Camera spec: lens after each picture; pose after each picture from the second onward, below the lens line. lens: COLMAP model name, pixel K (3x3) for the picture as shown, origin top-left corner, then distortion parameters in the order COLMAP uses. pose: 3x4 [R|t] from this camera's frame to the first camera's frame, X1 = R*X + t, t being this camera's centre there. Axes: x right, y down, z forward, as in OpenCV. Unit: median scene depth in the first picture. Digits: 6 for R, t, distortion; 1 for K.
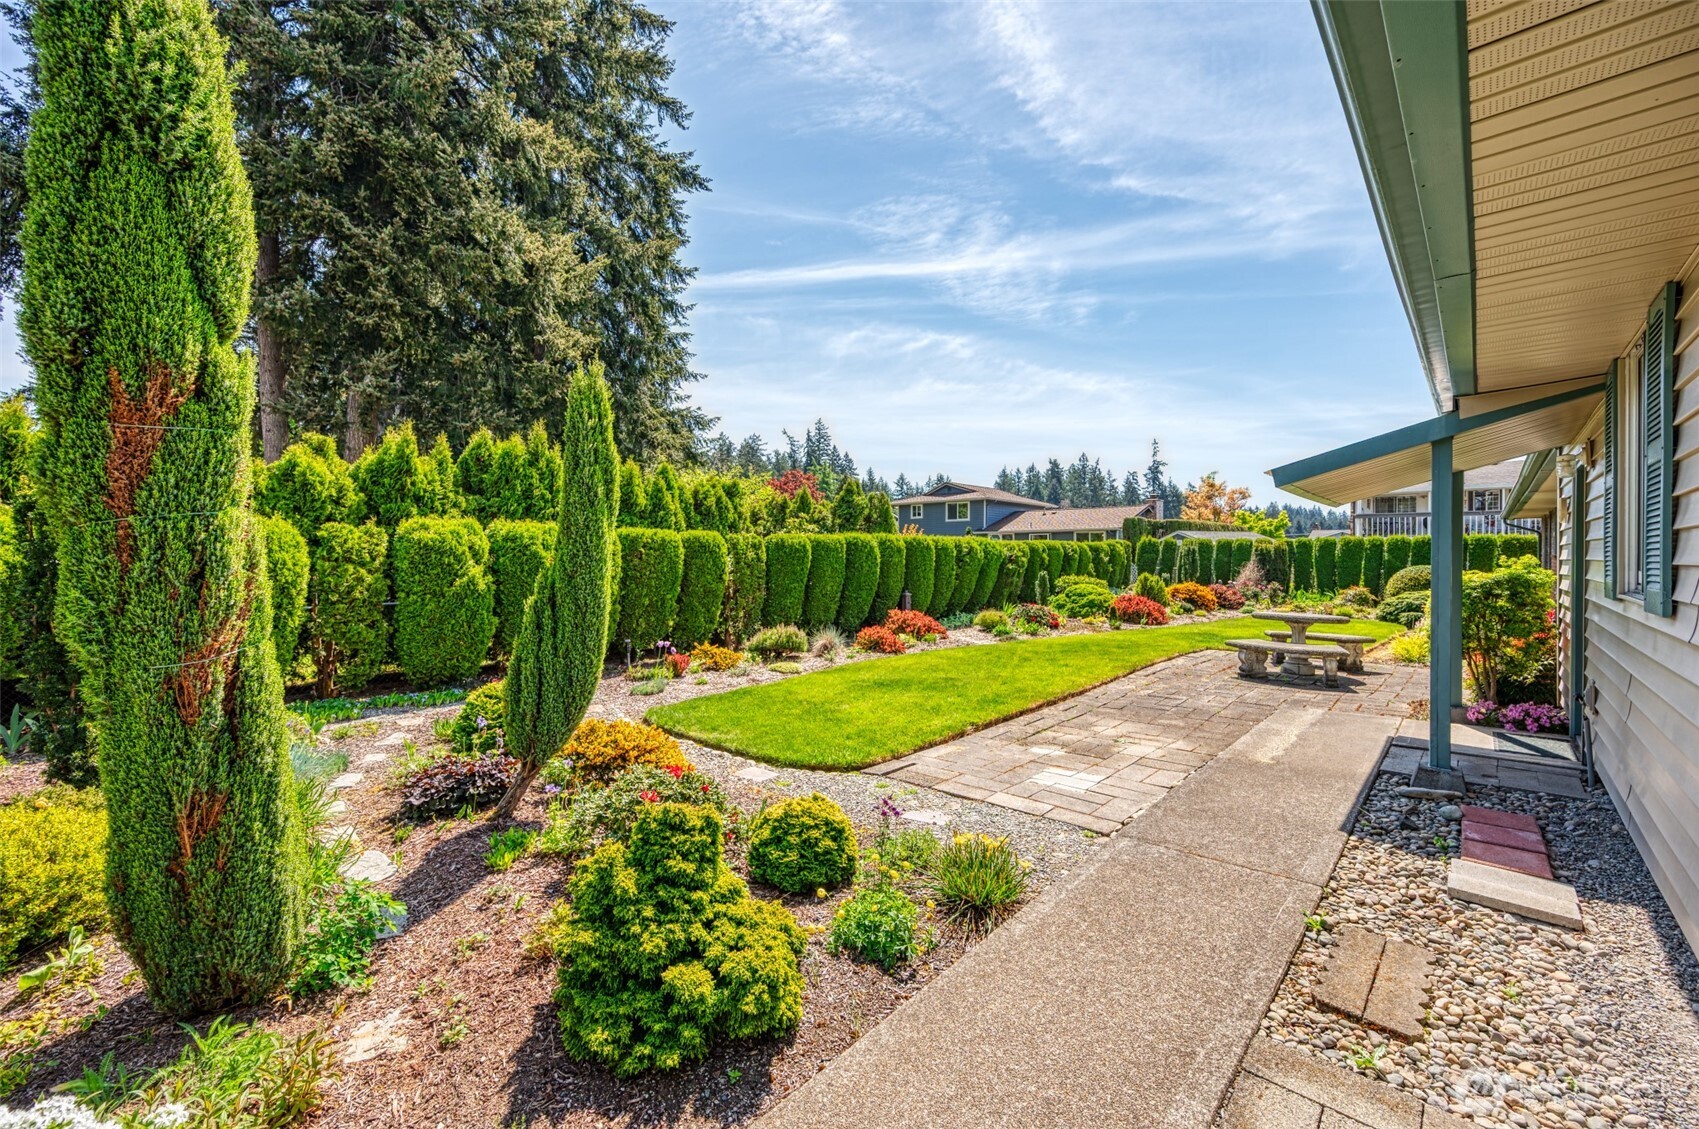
lens RADIAL K [[679.6, 0, 857.4], [0, 679.6, 555.5], [0, 0, 1]] dist [-0.004843, -0.000343]
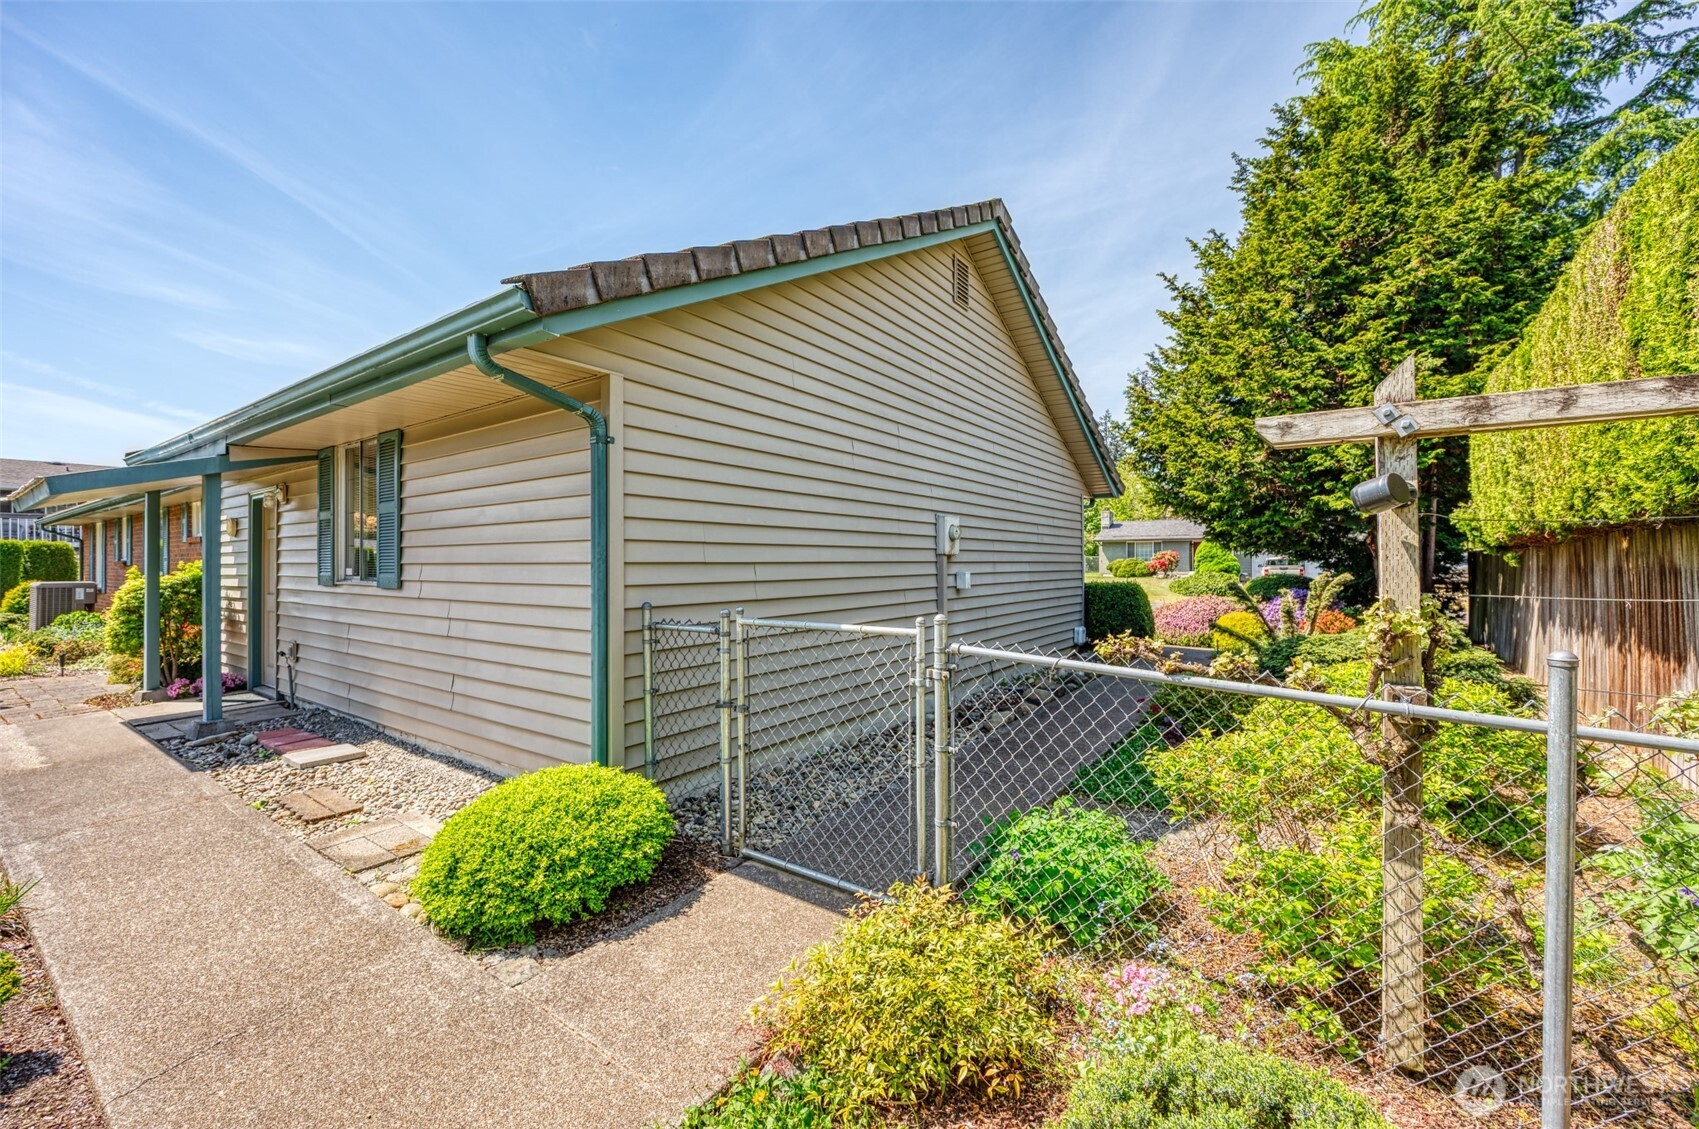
lens RADIAL K [[679.6, 0, 857.4], [0, 679.6, 555.5], [0, 0, 1]] dist [-0.004843, -0.000343]
pose [[-0.145160, 0.004996, 0.989396, -0.155751], [0.006577, 0.999970, -0.004084, 0.001101], [-0.989386, 0.005914, -0.145188, -0.015183]]
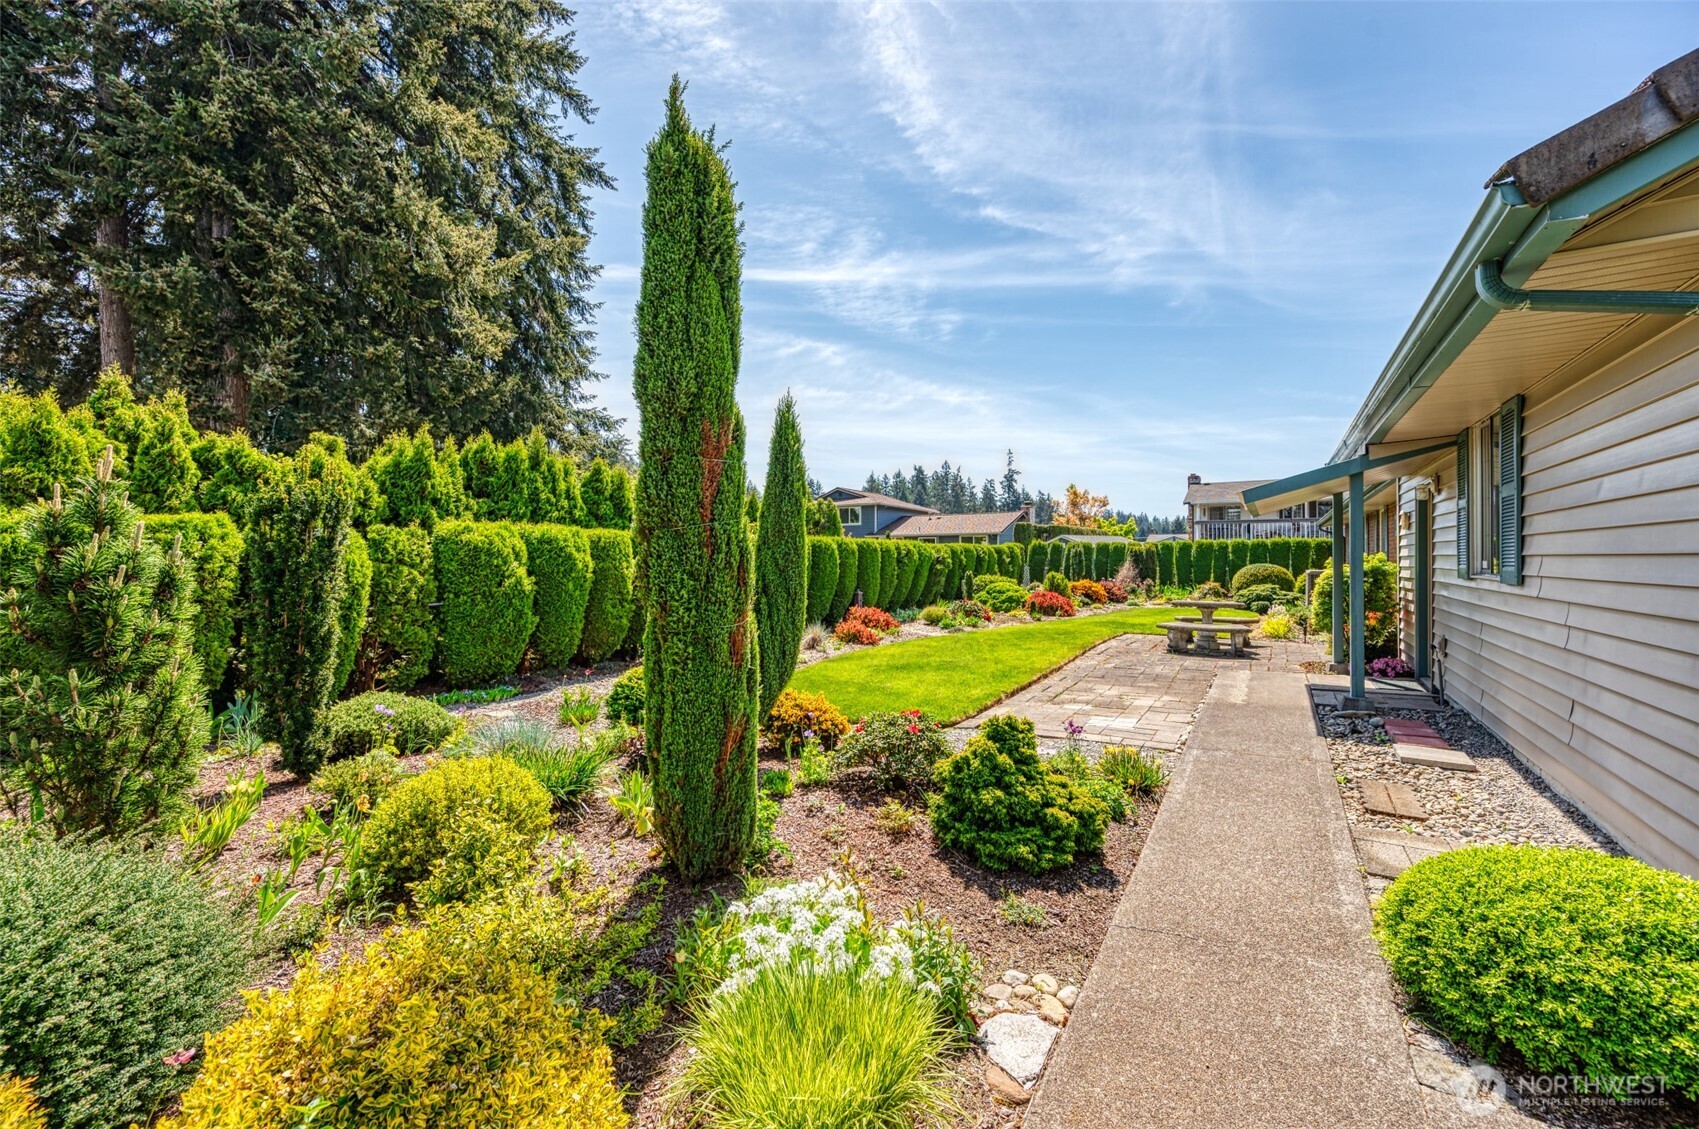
lens RADIAL K [[679.6, 0, 857.4], [0, 679.6, 555.5], [0, 0, 1]] dist [-0.004843, -0.000343]
pose [[0.980072, -0.003596, 0.198608, -0.119723], [0.004677, 0.999977, -0.004977, 0.002292], [-0.198586, 0.005807, 0.980066, -0.054984]]
